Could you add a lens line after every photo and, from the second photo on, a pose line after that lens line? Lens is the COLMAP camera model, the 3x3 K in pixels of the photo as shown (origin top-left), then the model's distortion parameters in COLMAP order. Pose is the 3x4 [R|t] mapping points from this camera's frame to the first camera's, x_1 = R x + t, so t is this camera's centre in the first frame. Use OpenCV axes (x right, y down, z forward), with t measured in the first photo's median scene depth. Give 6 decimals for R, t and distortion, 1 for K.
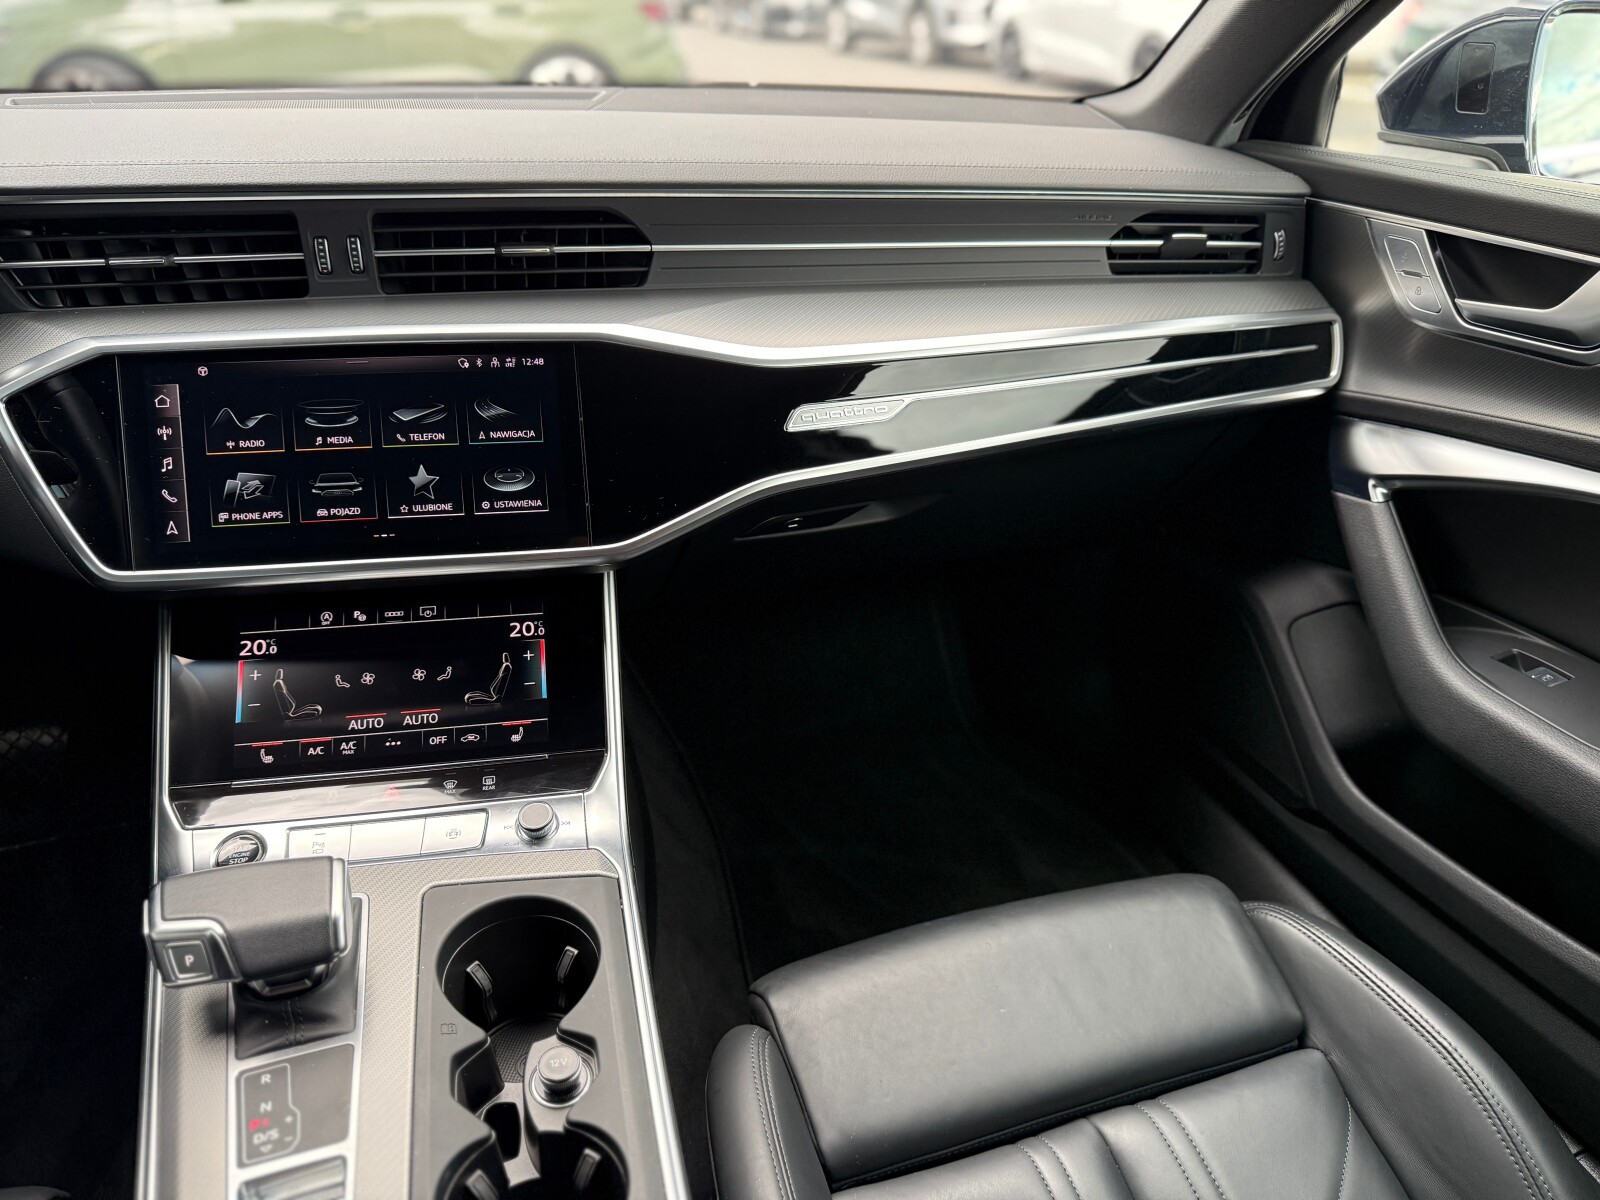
lens RADIAL K [[1134.2, 0, 799.5], [0, 1134.2, 601.7], [0, 0, 1]] dist [0.087116, -0.177676]
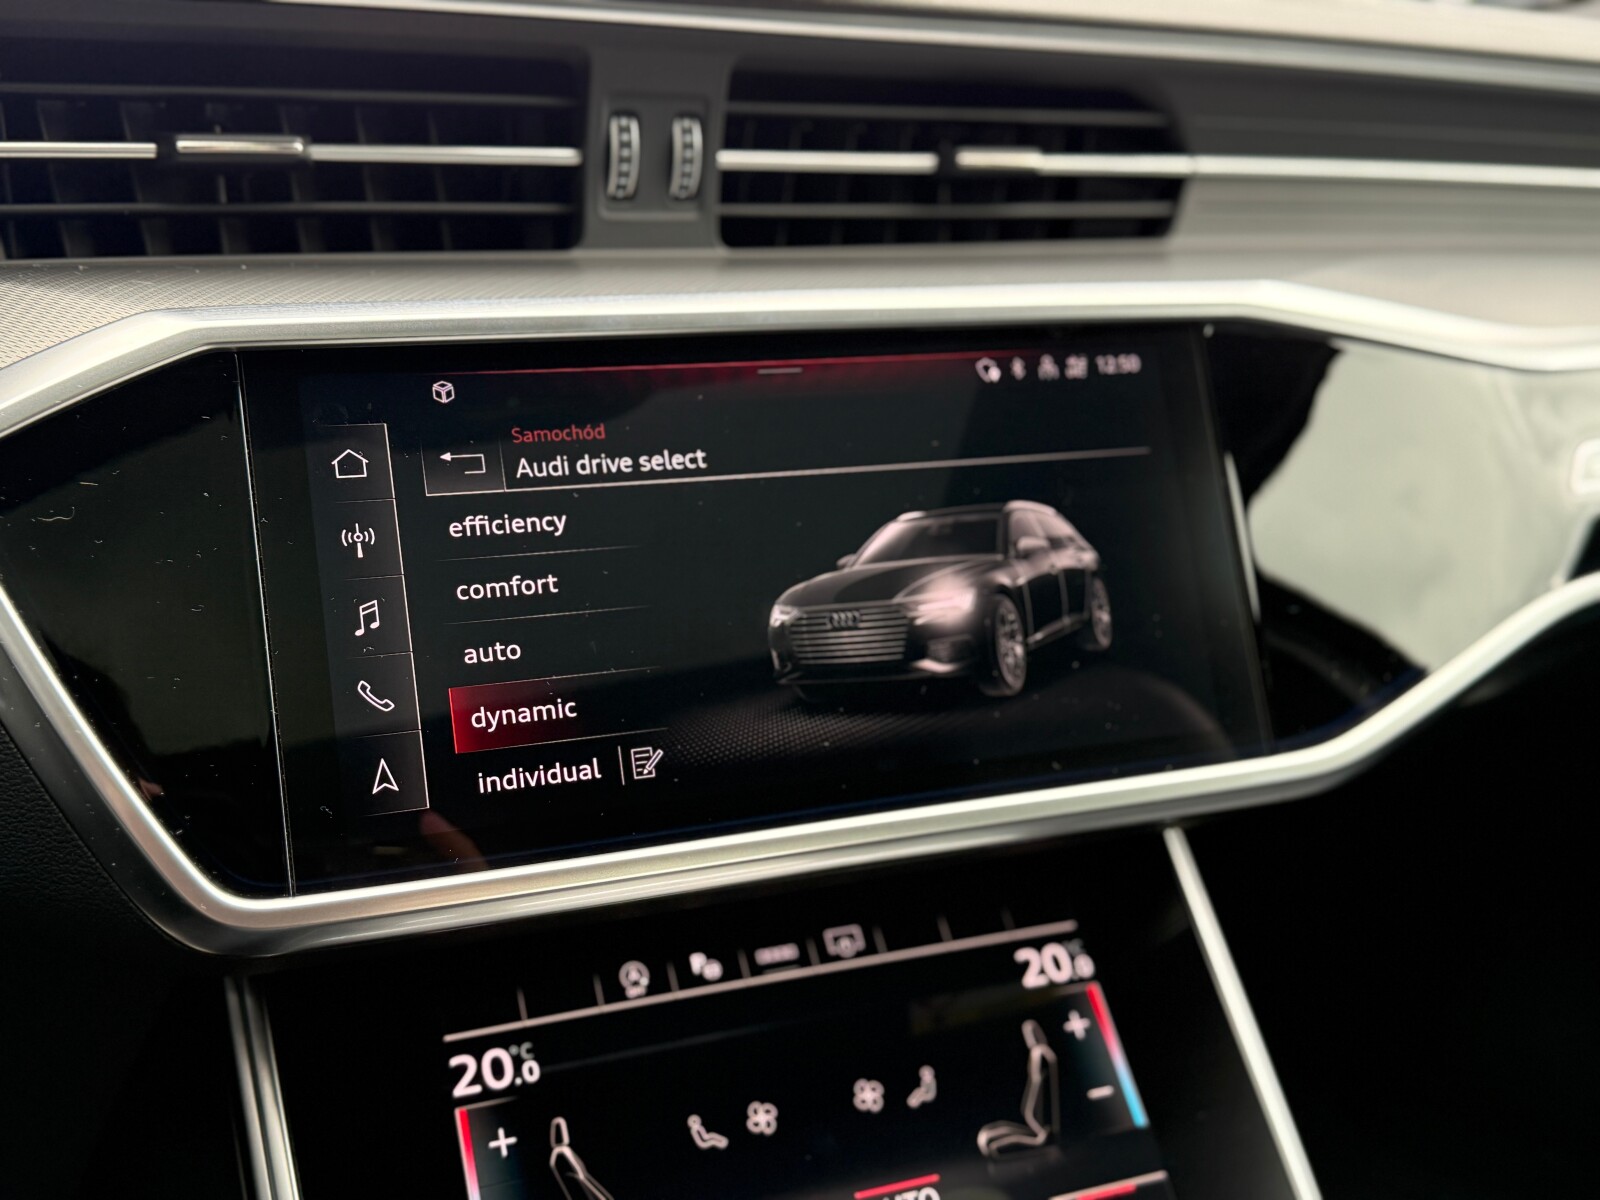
lens RADIAL K [[1659.2, 0, 795.6], [0, 1659.2, 602.1], [0, 0, 1]] dist [0.192875, -0.429037]
pose [[0.980746, -0.051805, 0.188291, -0.493959], [0.084593, 0.981718, -0.170511, -0.012506], [-0.176015, 0.183156, 0.967198, 0.390055]]
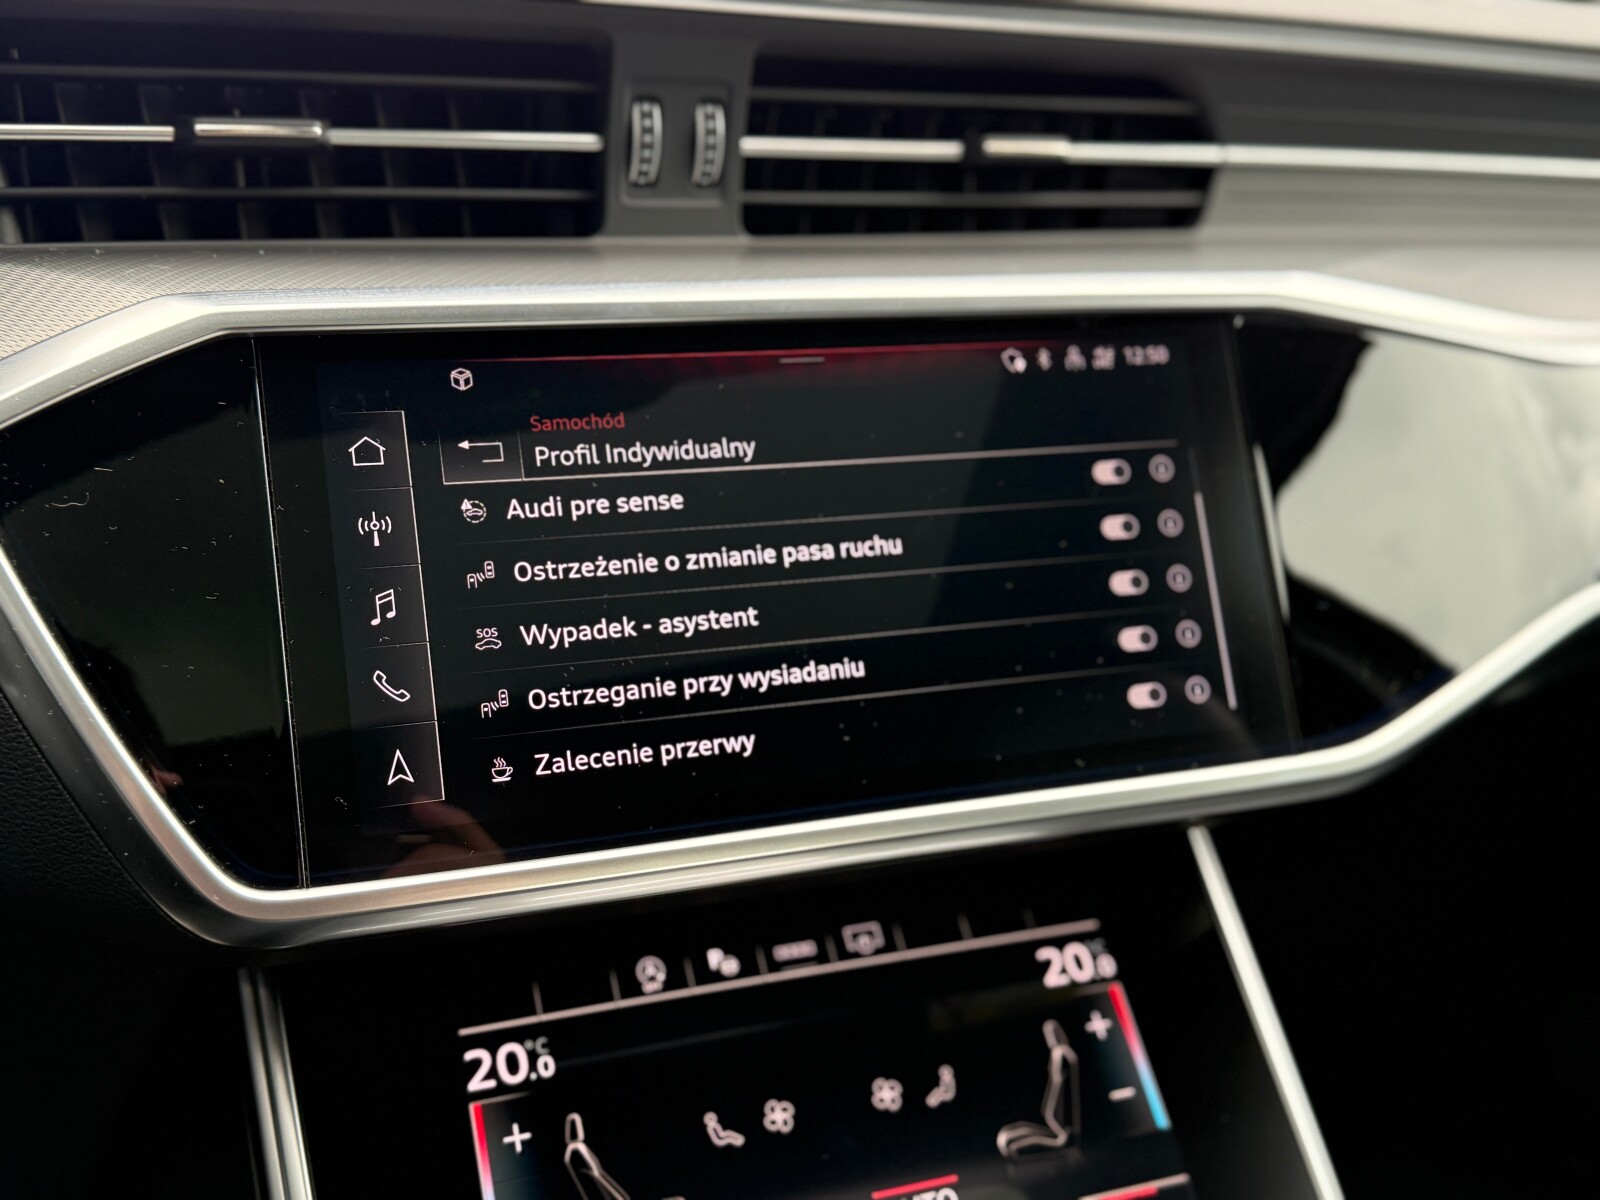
lens RADIAL K [[1659.2, 0, 795.6], [0, 1659.2, 602.1], [0, 0, 1]] dist [0.192875, -0.429037]
pose [[0.983315, -0.045484, 0.176132, -0.492629], [0.075565, 0.982878, -0.168050, -0.013268], [-0.165472, 0.178556, 0.969916, 0.398051]]
